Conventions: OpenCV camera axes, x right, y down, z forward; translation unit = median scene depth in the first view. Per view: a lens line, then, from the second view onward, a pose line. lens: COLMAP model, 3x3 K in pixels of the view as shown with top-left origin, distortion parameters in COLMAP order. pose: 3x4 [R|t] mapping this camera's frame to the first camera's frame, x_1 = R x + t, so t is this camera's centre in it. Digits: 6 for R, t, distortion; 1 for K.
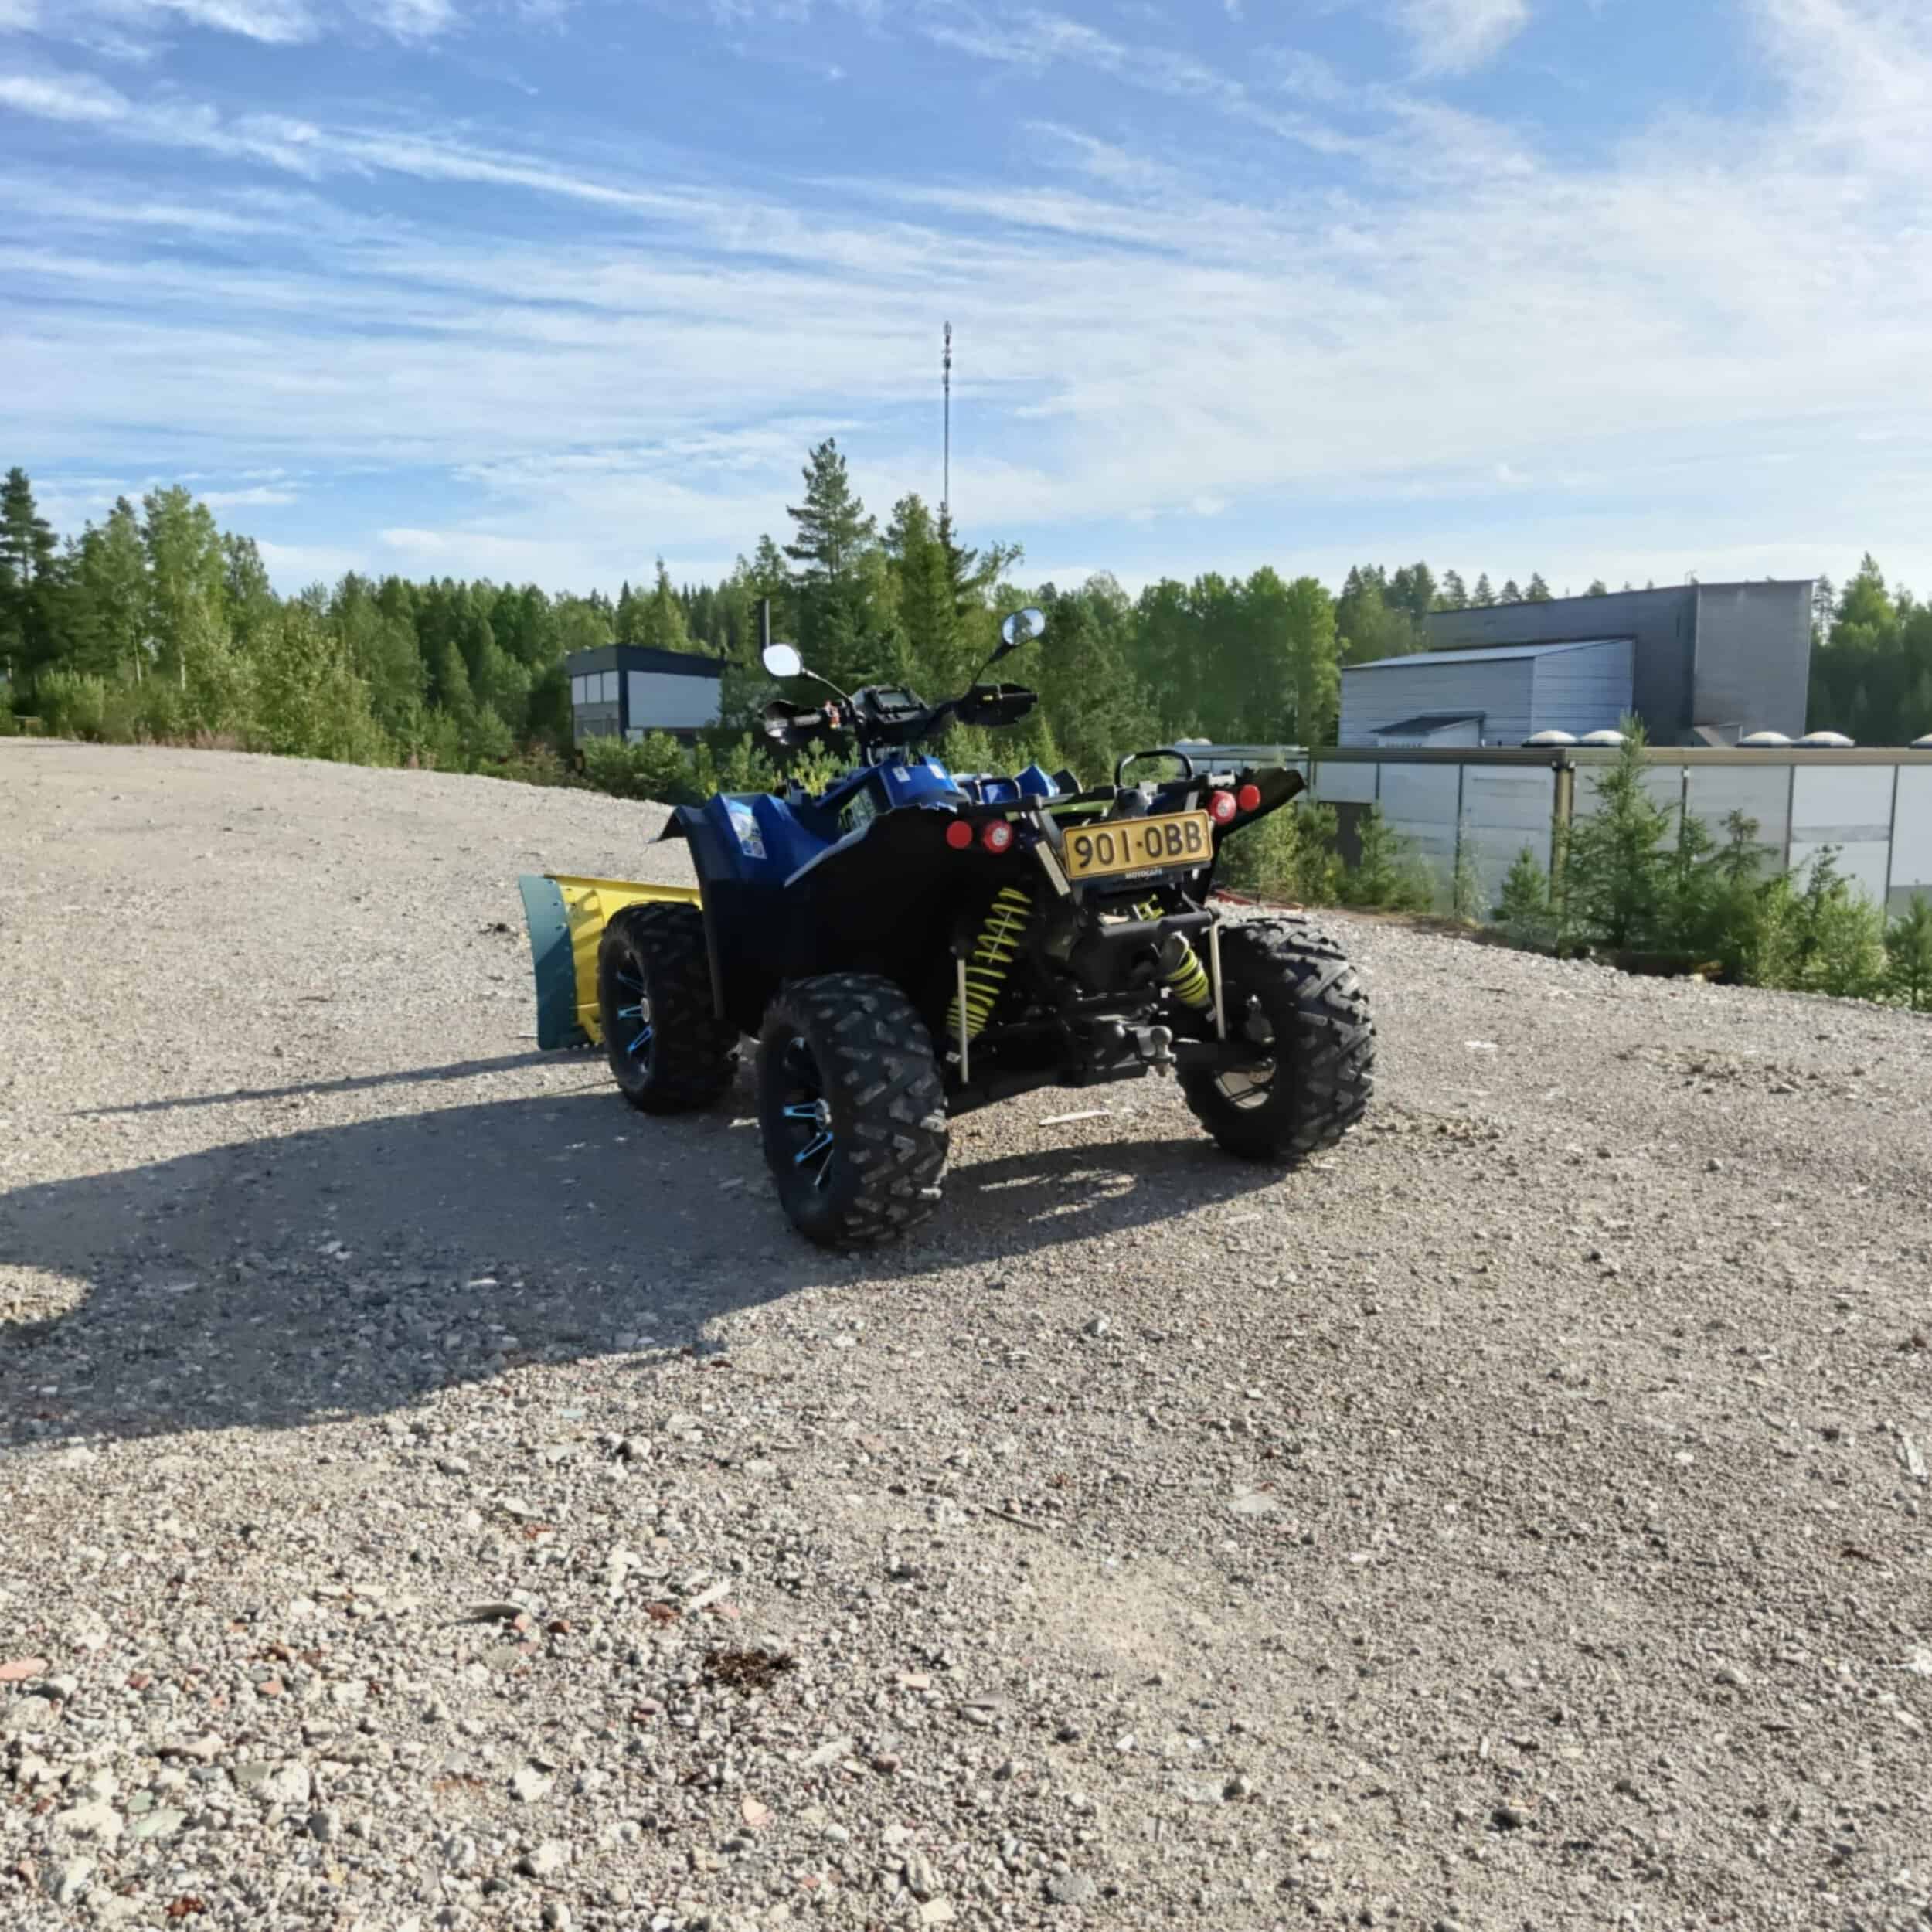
lens RADIAL K [[1870.3, 0, 978.4], [0, 1870.3, 950.2], [0, 0, 1]] dist [0.014148, 0.000000]
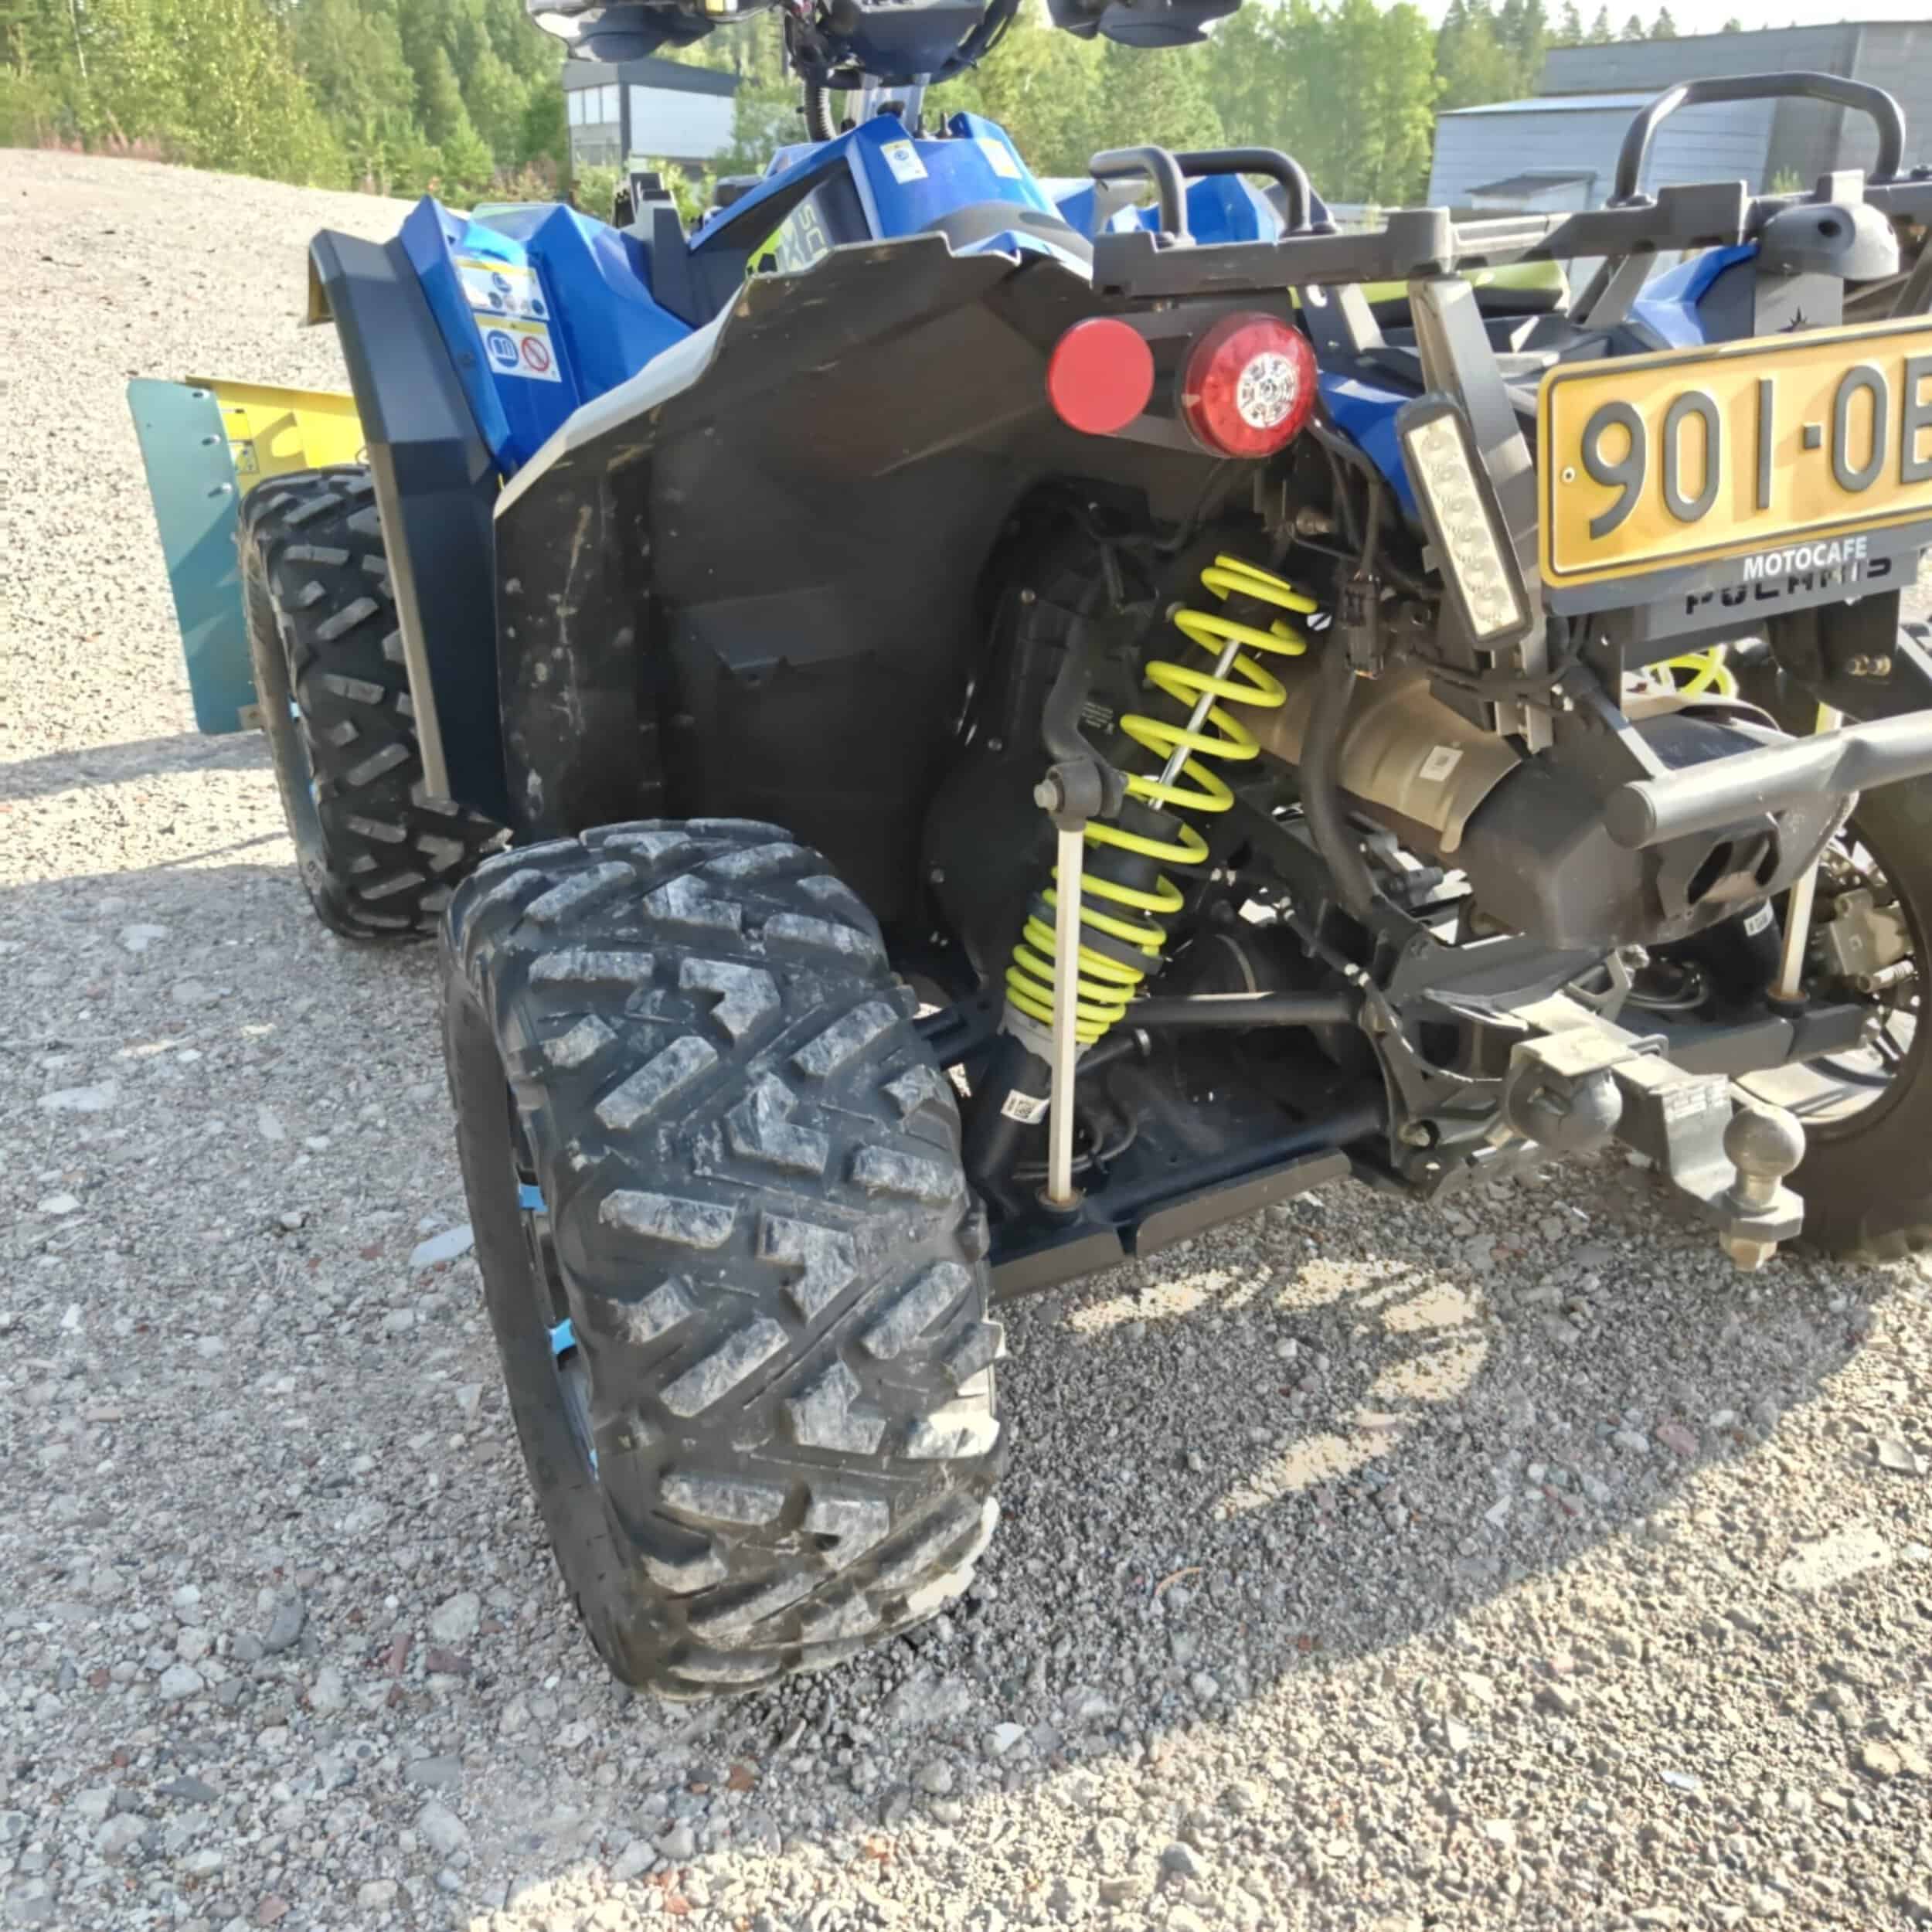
lens RADIAL K [[1870.3, 0, 969.8], [0, 1870.3, 982.4], [0, 0, 1]] dist [0.014148, 0.000000]
pose [[0.999089, 0.041162, -0.011277, -0.019508], [-0.036245, 0.957831, 0.285038, -0.050289], [0.022535, -0.284370, 0.958450, 0.677453]]
